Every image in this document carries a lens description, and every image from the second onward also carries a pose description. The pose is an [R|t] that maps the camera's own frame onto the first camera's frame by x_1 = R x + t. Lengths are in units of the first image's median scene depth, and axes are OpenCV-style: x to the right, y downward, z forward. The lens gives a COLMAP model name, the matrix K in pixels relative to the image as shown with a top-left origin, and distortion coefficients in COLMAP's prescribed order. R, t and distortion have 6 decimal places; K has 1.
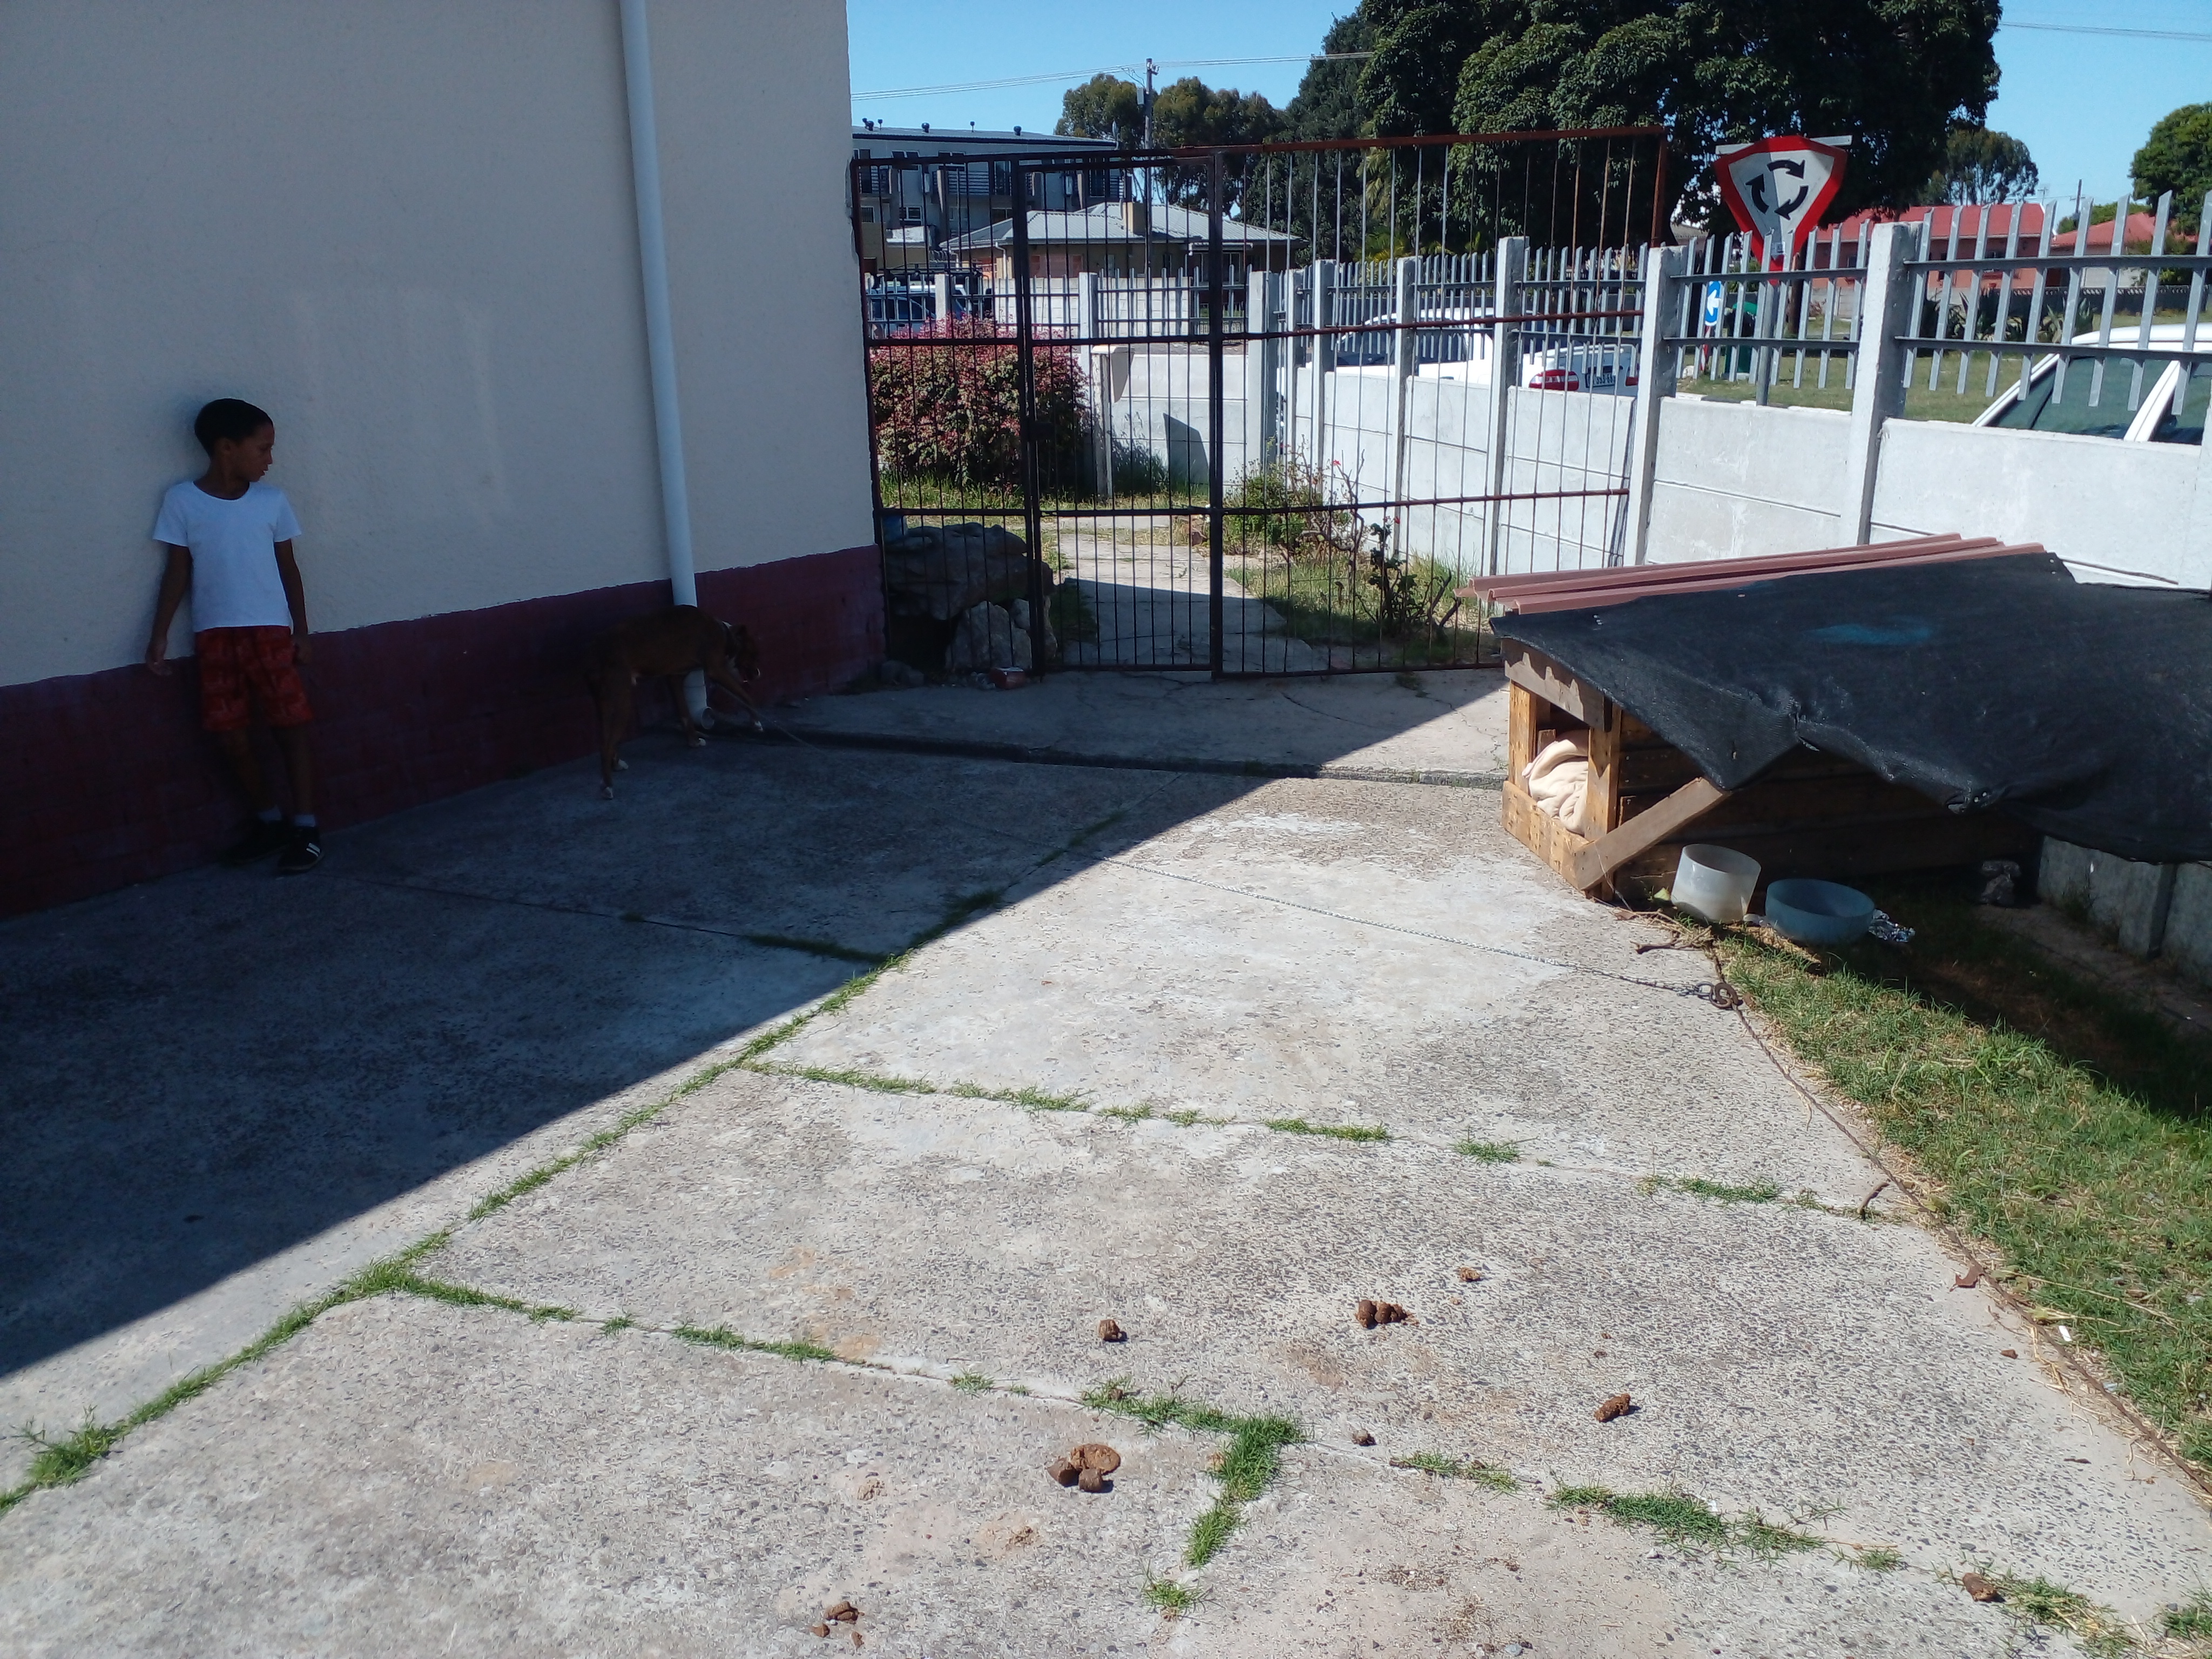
lens RADIAL K [[1717.2, 0, 1103.0], [0, 1717.2, 834.8], [0, 0, 1]] dist [0.001412, -0.013808]
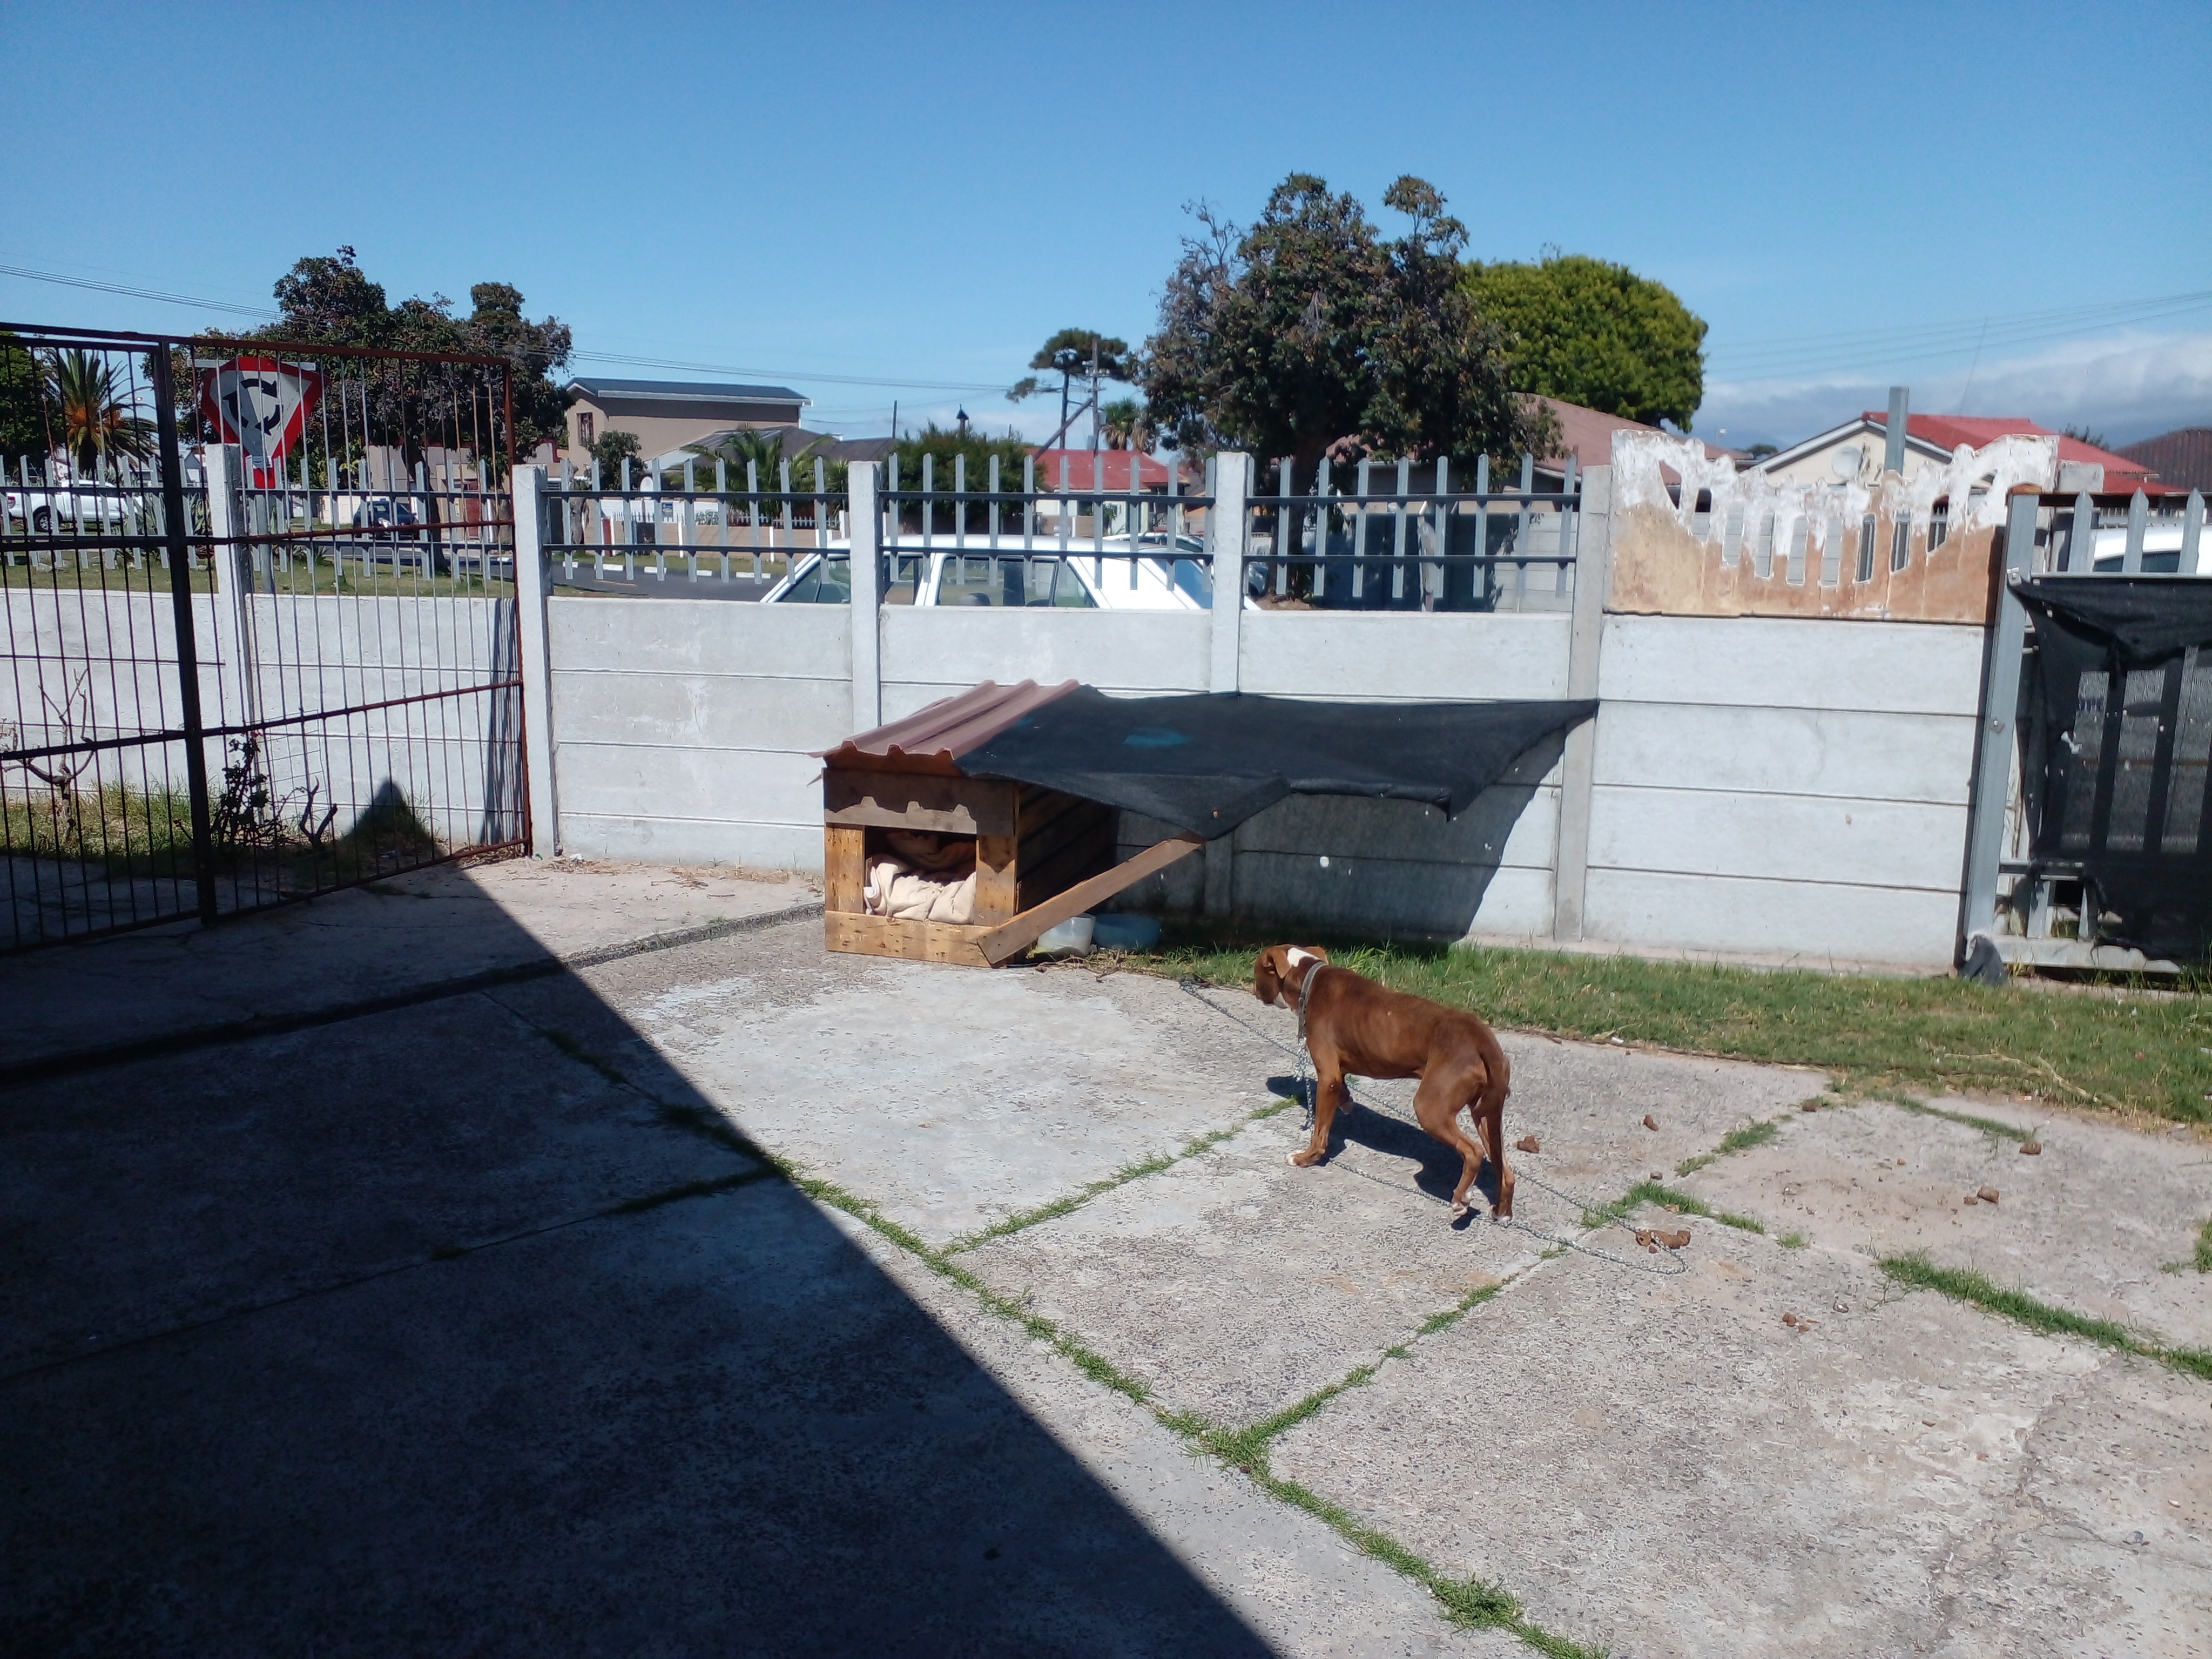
lens RADIAL K [[1775.9, 0, 985.6], [0, 1775.9, 839.2], [0, 0, 1]] dist [0.001847, -0.015016]
pose [[0.453318, -0.151921, 0.878307, -1.169934], [0.253150, 0.966736, 0.036559, -0.143759], [-0.854645, 0.205771, 0.476697, 0.473206]]
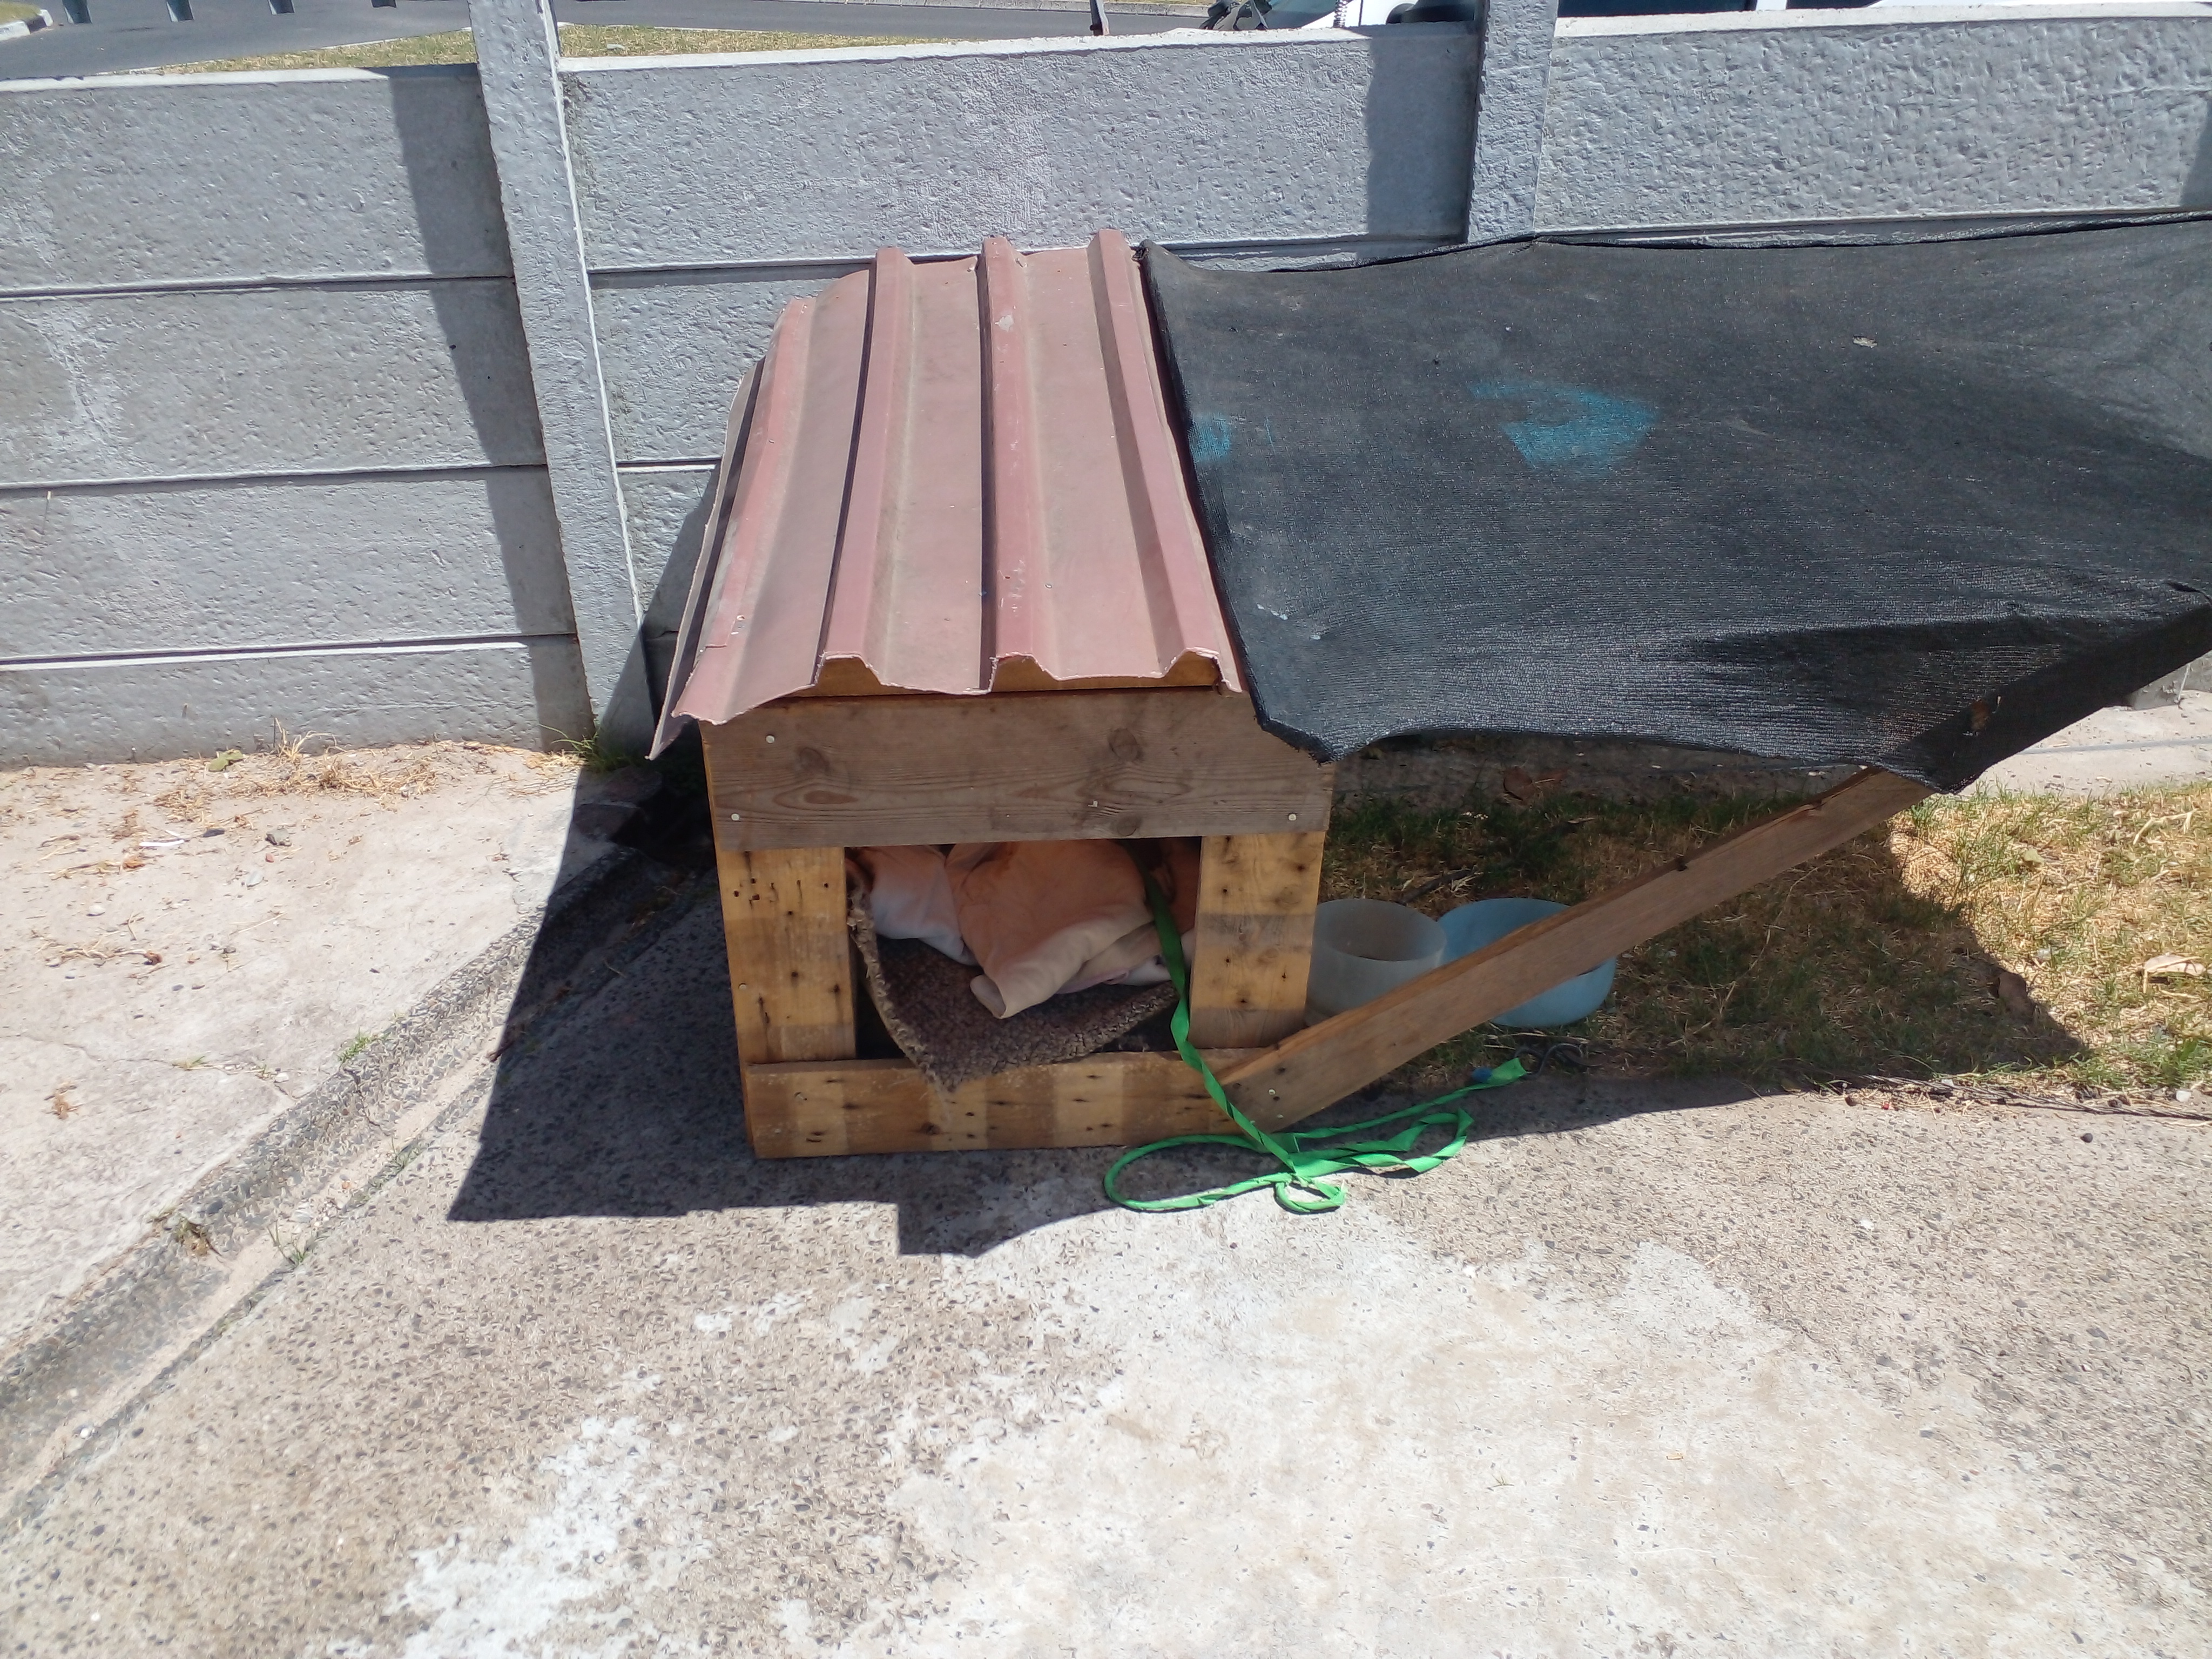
lens RADIAL K [[1789.0, 0, 1049.9], [0, 1789.0, 840.3], [0, 0, 1]] dist [0.001364, -0.015061]
pose [[0.098886, -0.491224, 0.865402, -0.147206], [0.318920, 0.839436, 0.440043, -0.360297], [-0.942609, 0.232480, 0.239669, 1.225744]]
